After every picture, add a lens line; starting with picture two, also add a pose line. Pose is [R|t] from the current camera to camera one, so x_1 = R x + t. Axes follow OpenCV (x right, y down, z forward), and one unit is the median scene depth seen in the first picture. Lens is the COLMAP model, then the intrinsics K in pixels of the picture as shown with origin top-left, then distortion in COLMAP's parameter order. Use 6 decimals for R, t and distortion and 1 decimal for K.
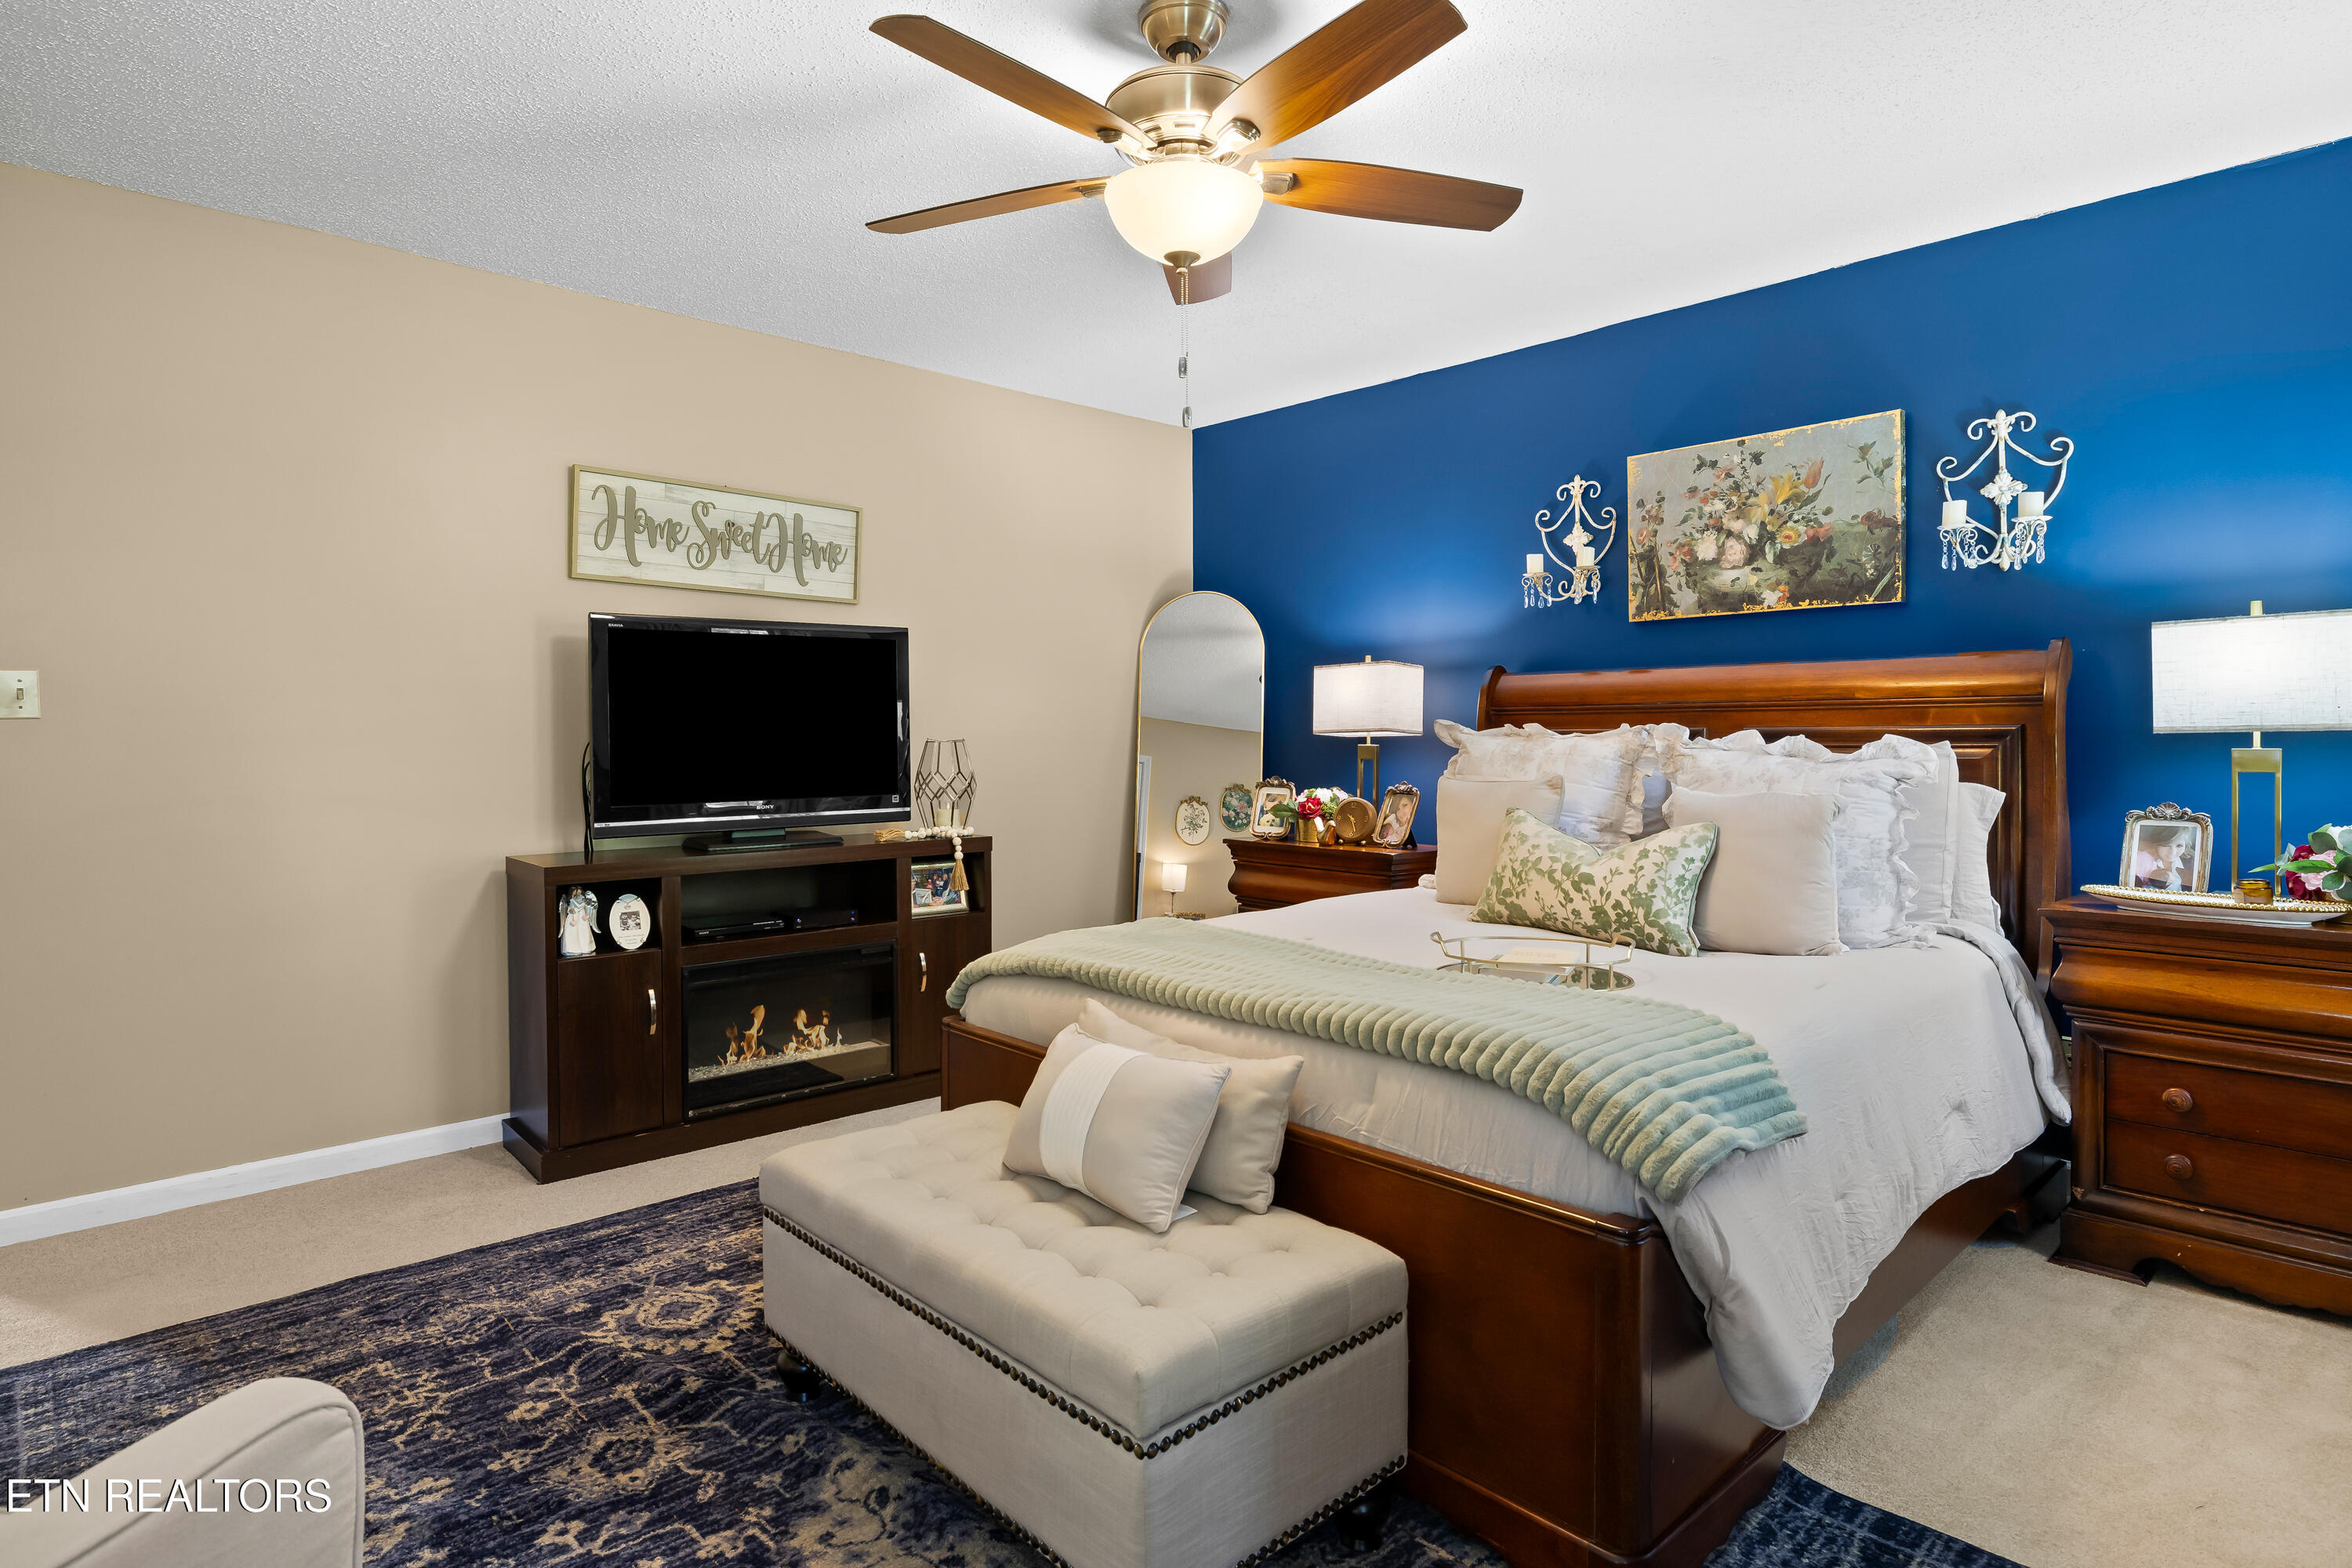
lens RADIAL K [[1266.6, 0, 1177.1], [0, 1266.6, 750.2], [0, 0, 1]] dist [-0.003842, -0.000380]
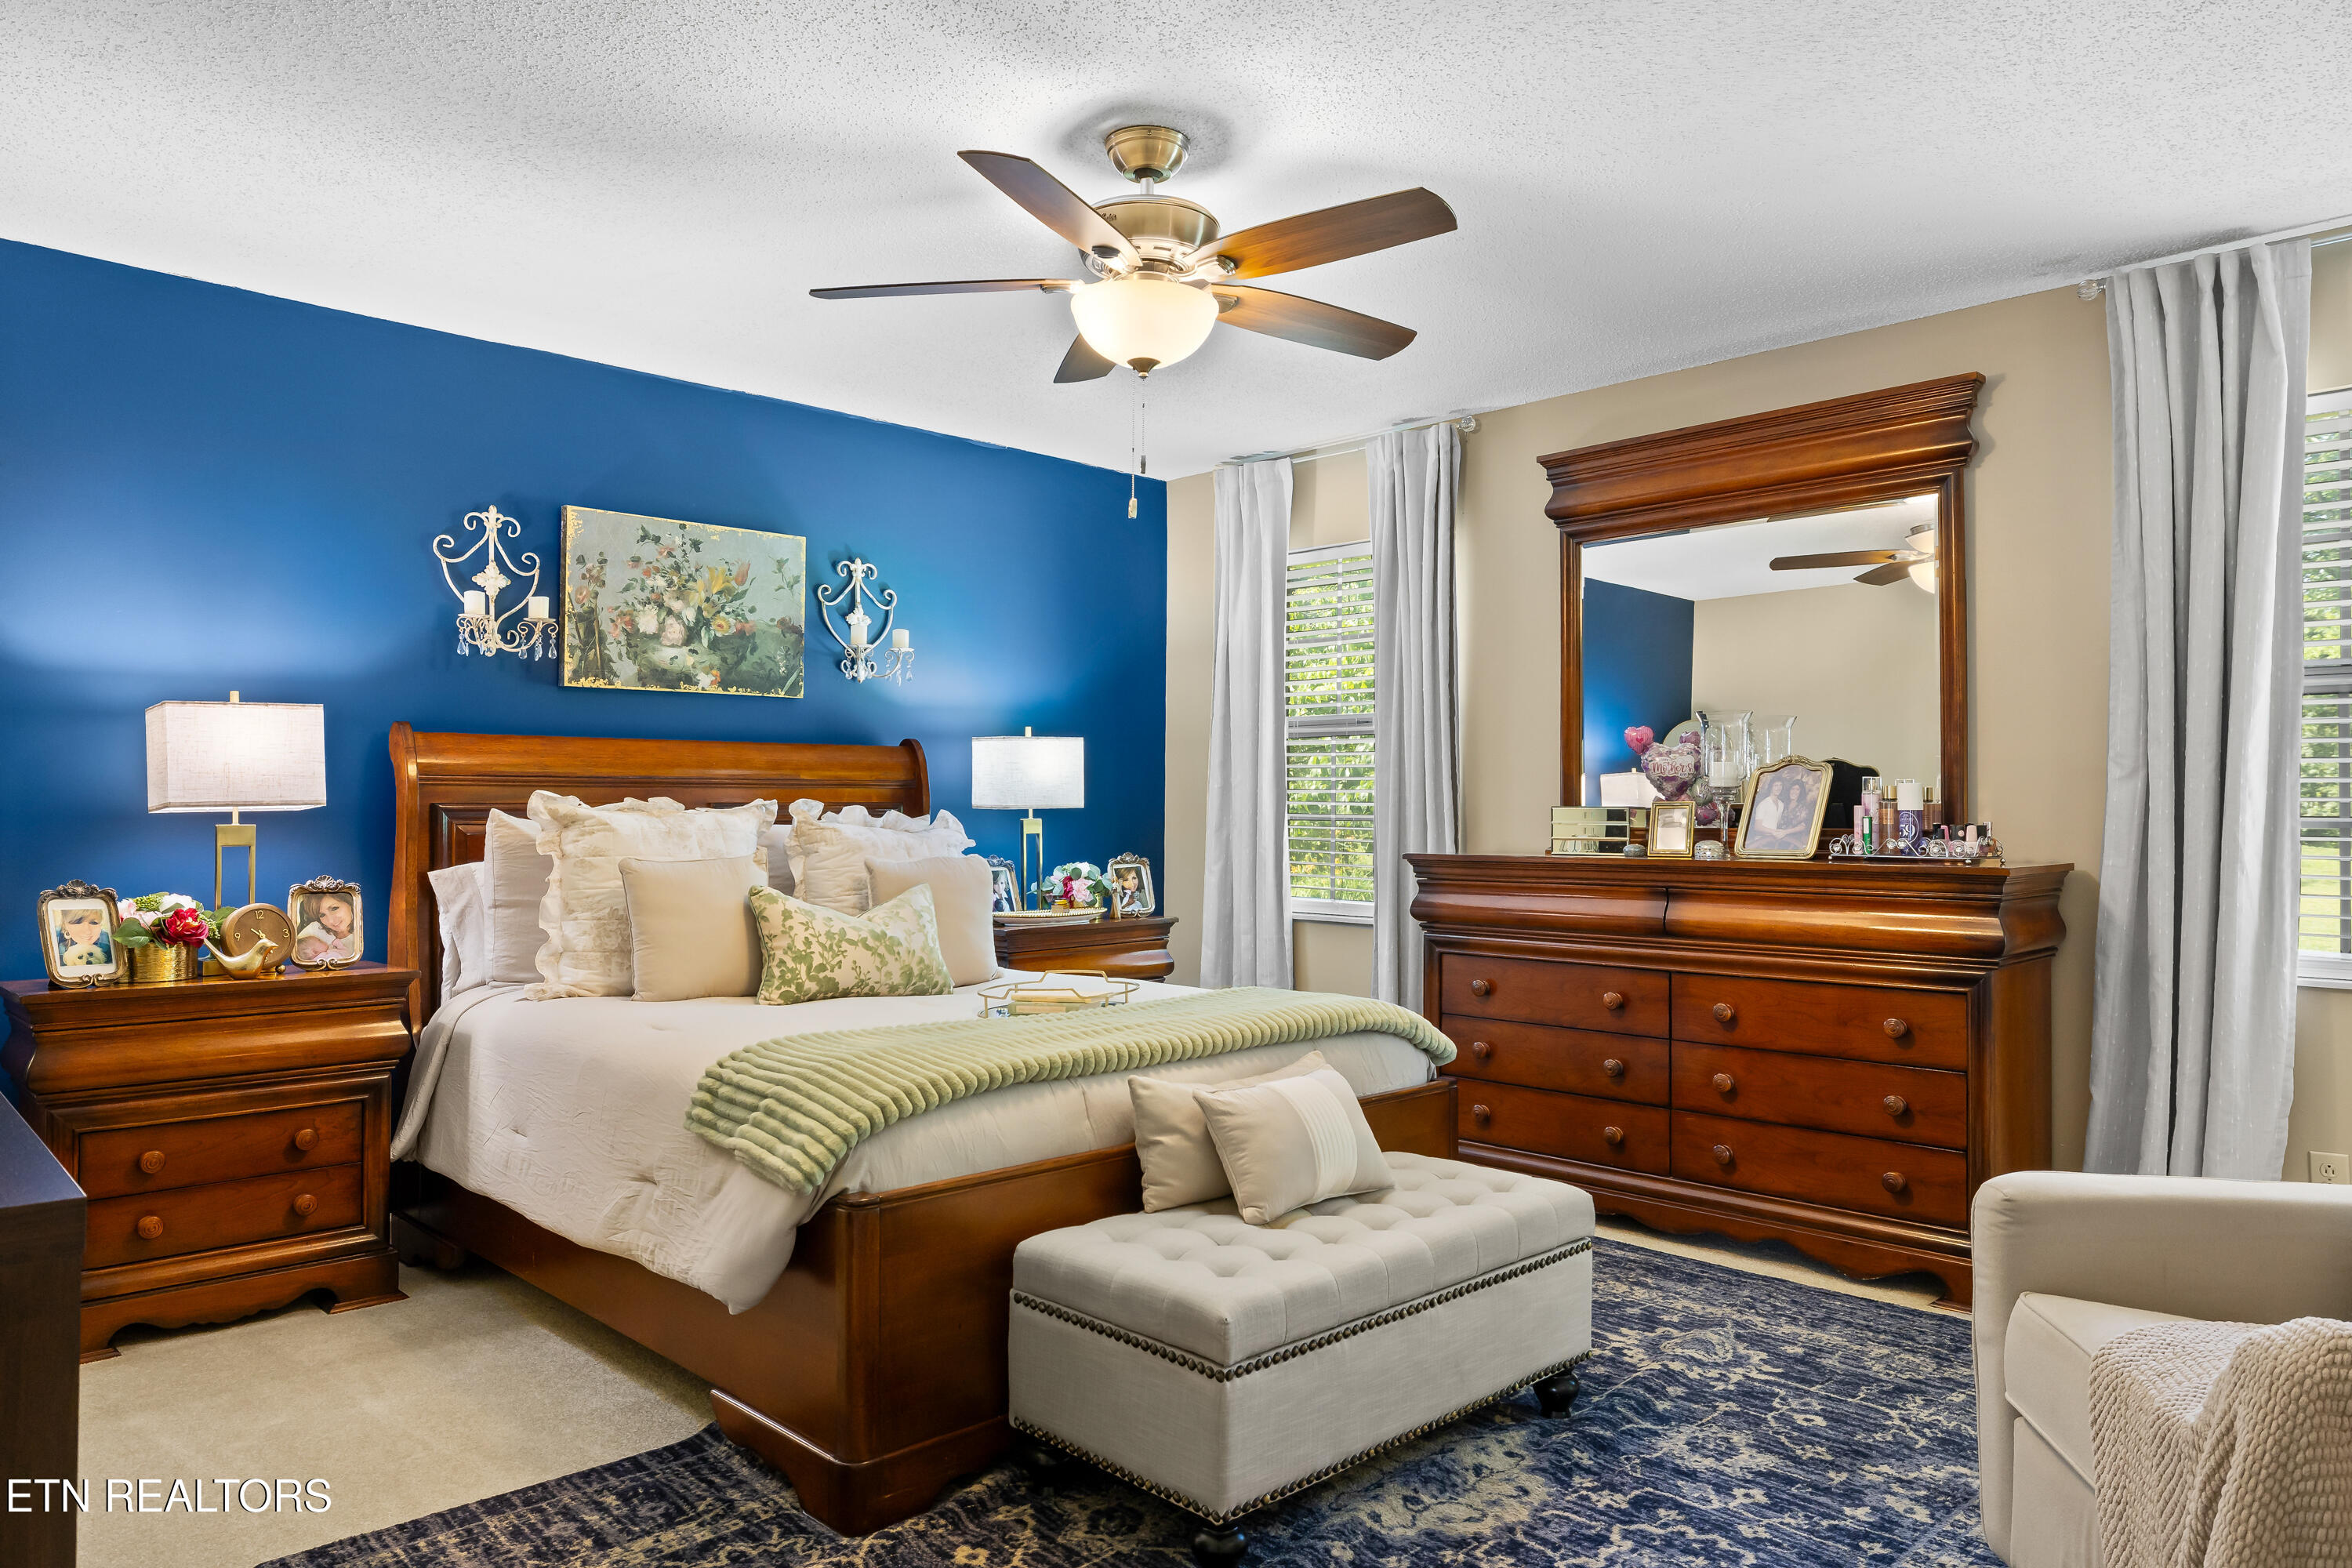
lens RADIAL K [[1541.1, 0, 1176.0], [0, 1541.1, 784.0], [0, 0, 1]] dist [-0.003617, -0.000091]
pose [[-0.021683, 0.020066, 0.999564, -0.809295], [0.013307, 0.999716, -0.019780, -0.003533], [-0.999676, 0.012873, -0.021944, 0.629625]]
